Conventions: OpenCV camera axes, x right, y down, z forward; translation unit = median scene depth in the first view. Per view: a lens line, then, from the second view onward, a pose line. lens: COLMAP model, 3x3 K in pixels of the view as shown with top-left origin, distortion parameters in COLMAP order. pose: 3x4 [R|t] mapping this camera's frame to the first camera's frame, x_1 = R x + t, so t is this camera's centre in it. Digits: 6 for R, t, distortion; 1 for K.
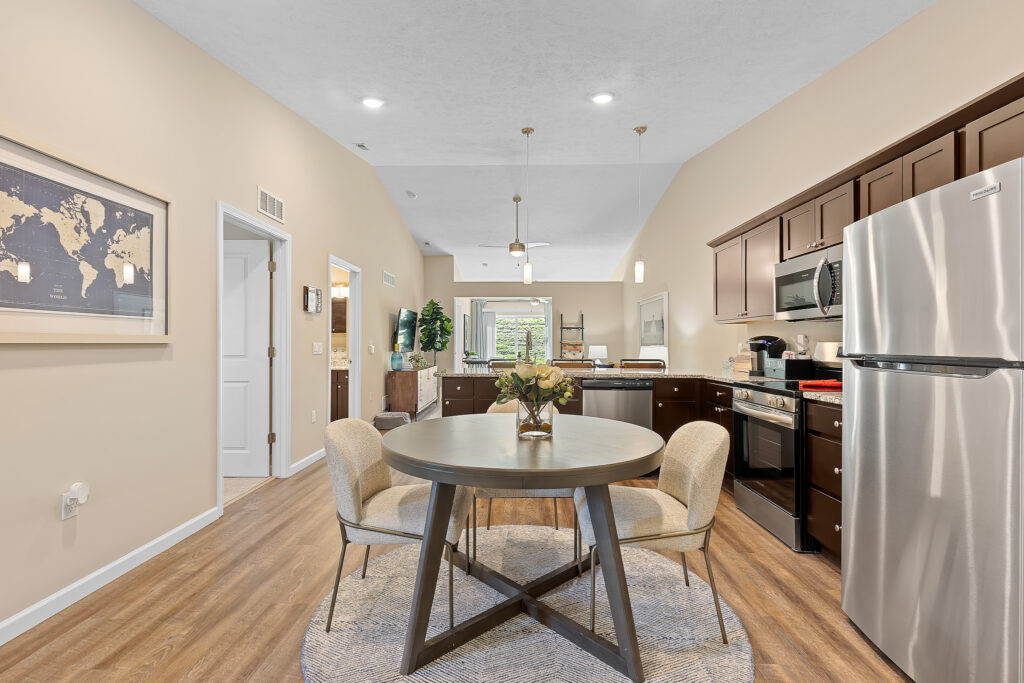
lens RADIAL K [[464.2, 0, 512.6], [0, 464.2, 344.0], [0, 0, 1]] dist [0.001429, -0.000020]
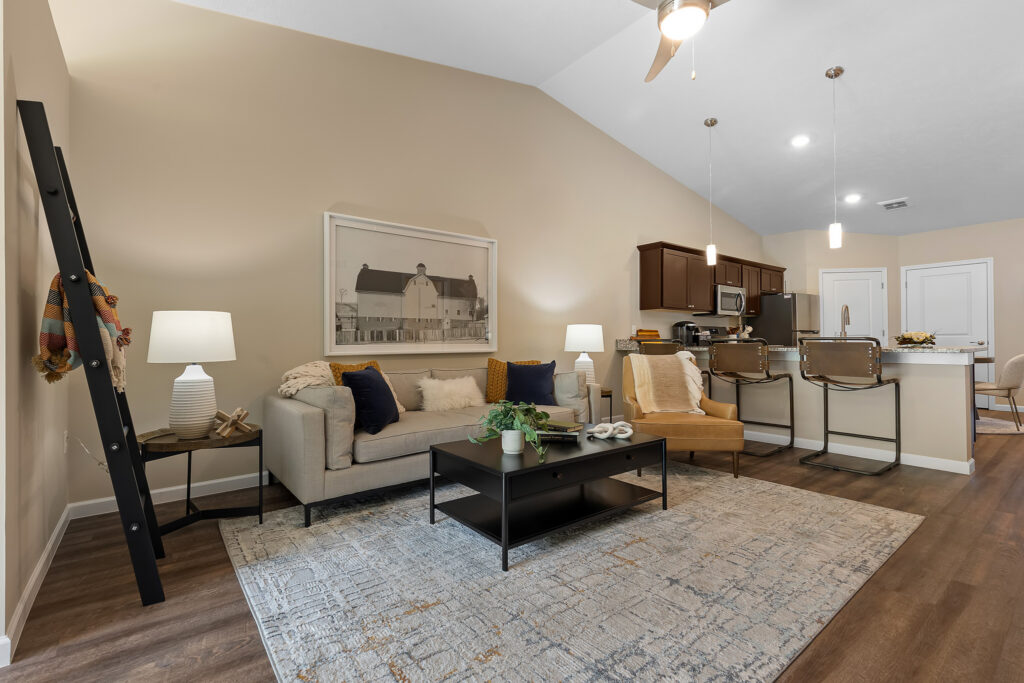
lens RADIAL K [[463.0, 0, 503.0], [0, 463.0, 332.7], [0, 0, 1]] dist [0.001437, -0.000223]
pose [[-0.622612, 0.025917, 0.782101, -0.164964], [0.008681, 0.999619, -0.026214, 0.030316], [-0.782482, -0.009531, -0.622600, 1.306988]]
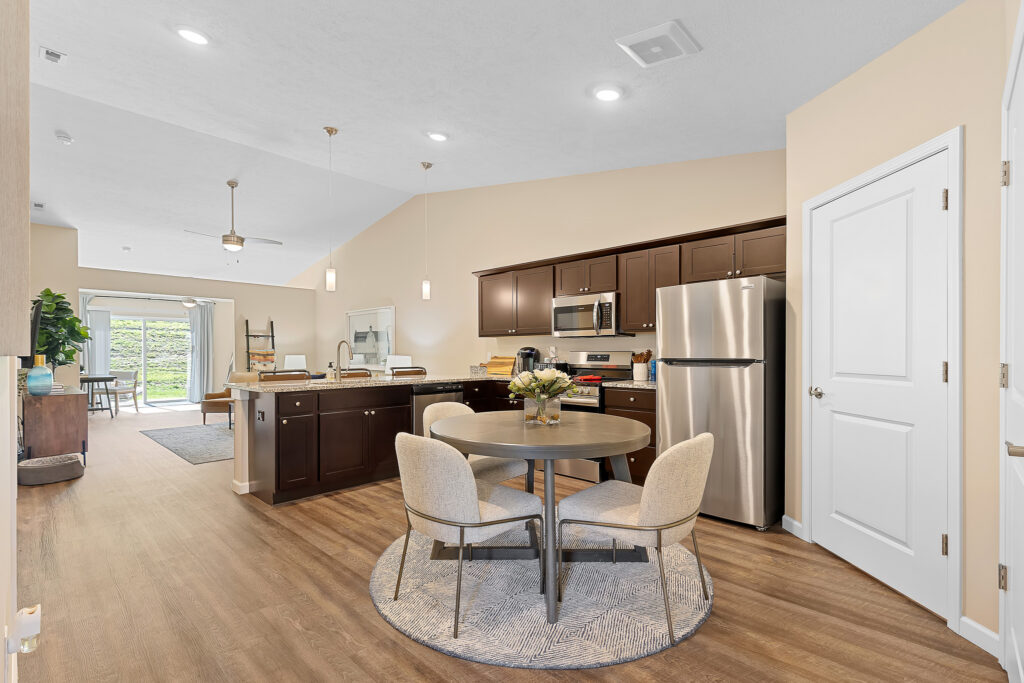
lens RADIAL K [[458.3, 0, 512.0], [0, 458.3, 353.6], [0, 0, 1]] dist [-0.005046, 0.000192]
pose [[0.671355, -0.004738, 0.741121, -0.268767], [0.003962, 0.999988, 0.002804, -0.001023], [-0.741125, 0.001054, 0.671366, 0.060012]]
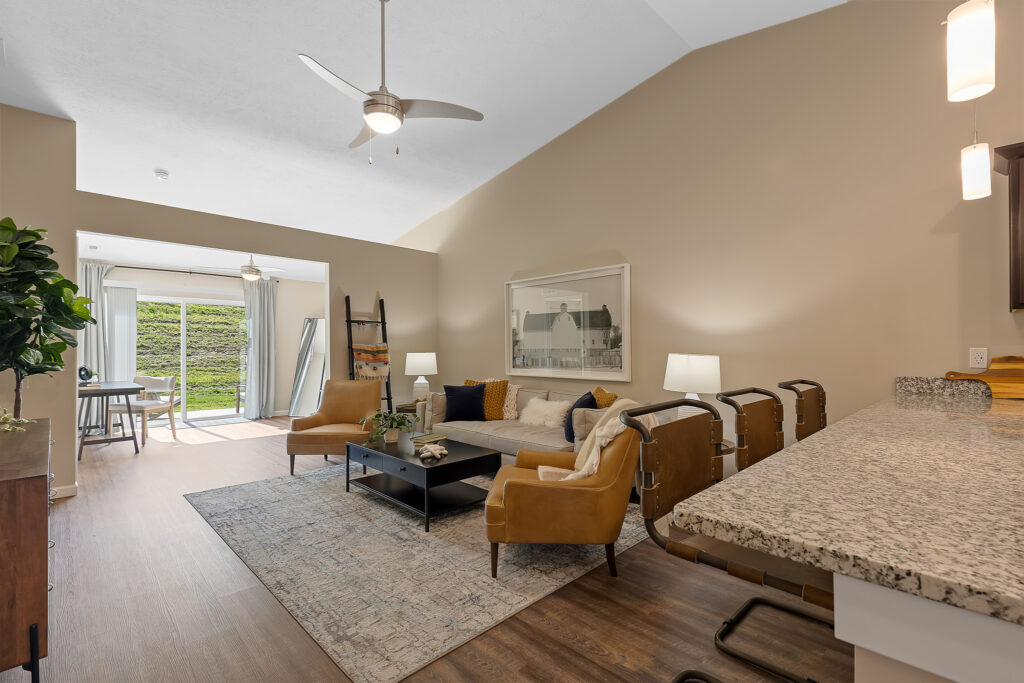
lens RADIAL K [[455.6, 0, 505.5], [0, 455.6, 346.0], [0, 0, 1]] dist [0.006022, -0.000008]
pose [[0.707157, 0.001975, 0.707054, -0.193516], [0.004609, 0.999962, -0.007403, -0.000795], [-0.707042, 0.008494, 0.707121, 0.651491]]
